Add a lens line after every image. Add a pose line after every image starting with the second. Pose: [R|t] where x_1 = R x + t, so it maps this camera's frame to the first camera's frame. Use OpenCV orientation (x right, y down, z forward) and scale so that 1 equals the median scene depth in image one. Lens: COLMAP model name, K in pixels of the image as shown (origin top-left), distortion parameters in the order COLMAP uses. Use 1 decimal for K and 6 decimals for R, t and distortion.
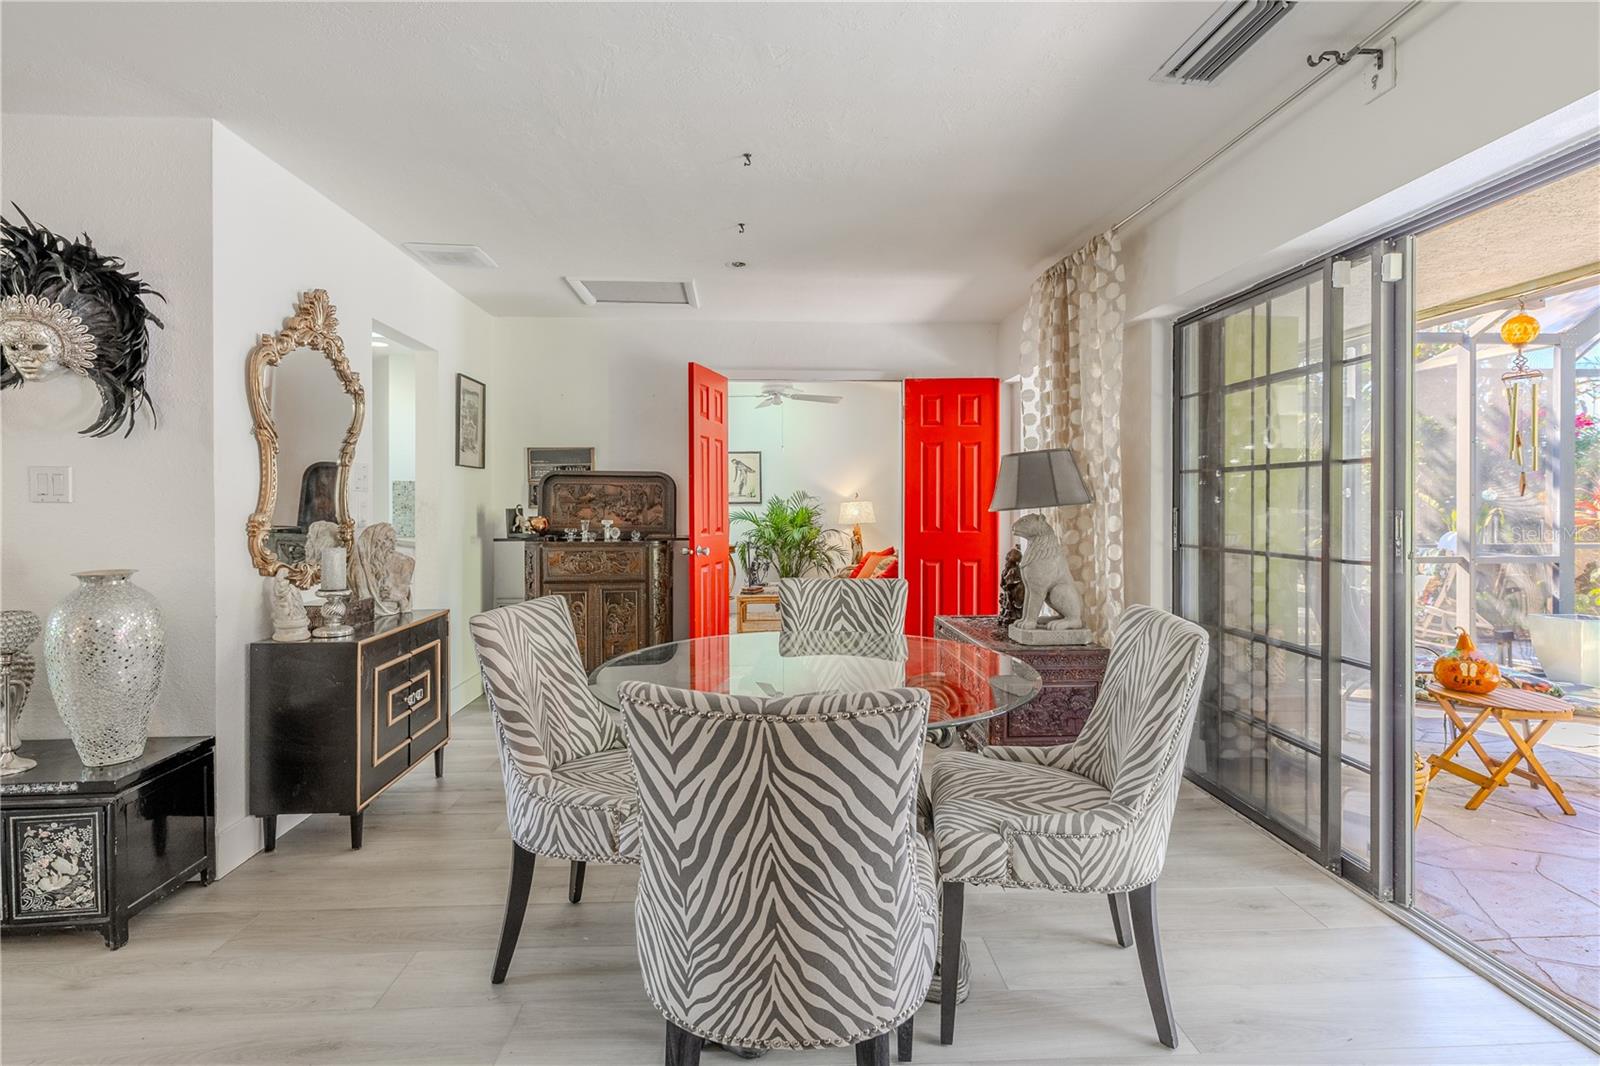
lens RADIAL K [[721.4, 0, 801.2], [0, 721.4, 507.6], [0, 0, 1]] dist [-0.001615, -0.000220]
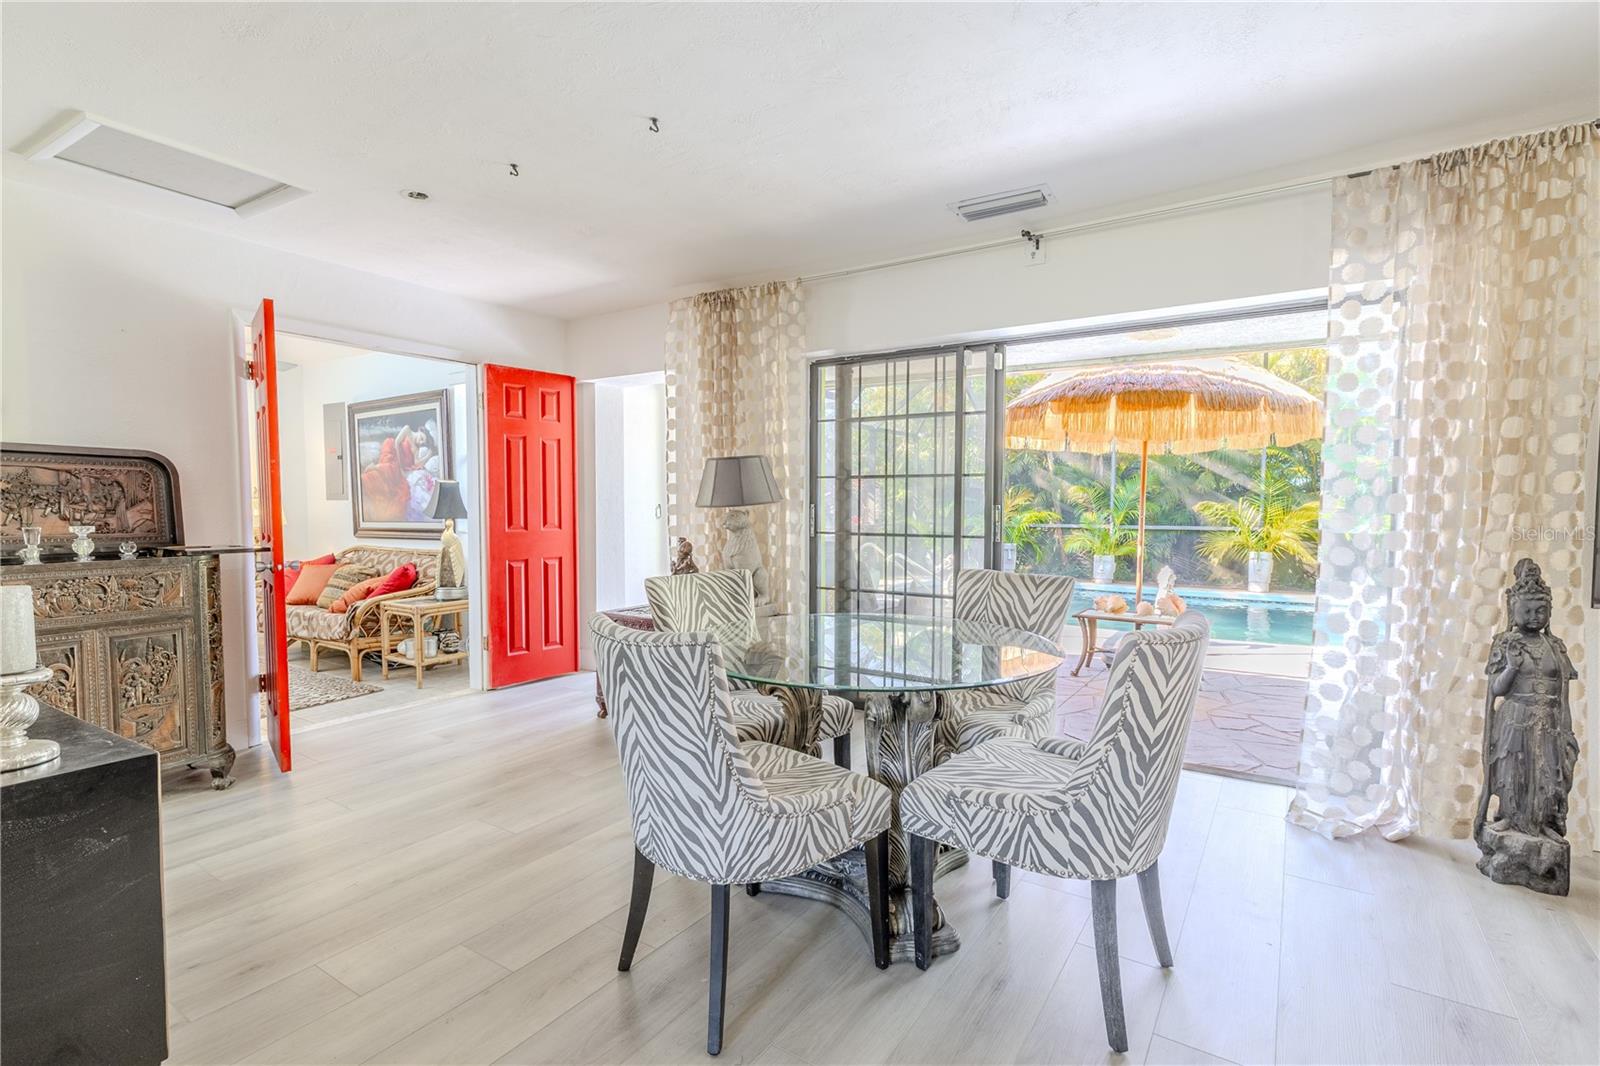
lens RADIAL K [[703.5, 0, 803.3], [0, 703.5, 539.2], [0, 0, 1]] dist [0.003643, 0.000214]
pose [[0.626453, -0.040409, 0.778411, -0.514594], [0.002509, 0.998755, 0.049828, -0.000055], [-0.779455, -0.029262, 0.625774, 0.209878]]
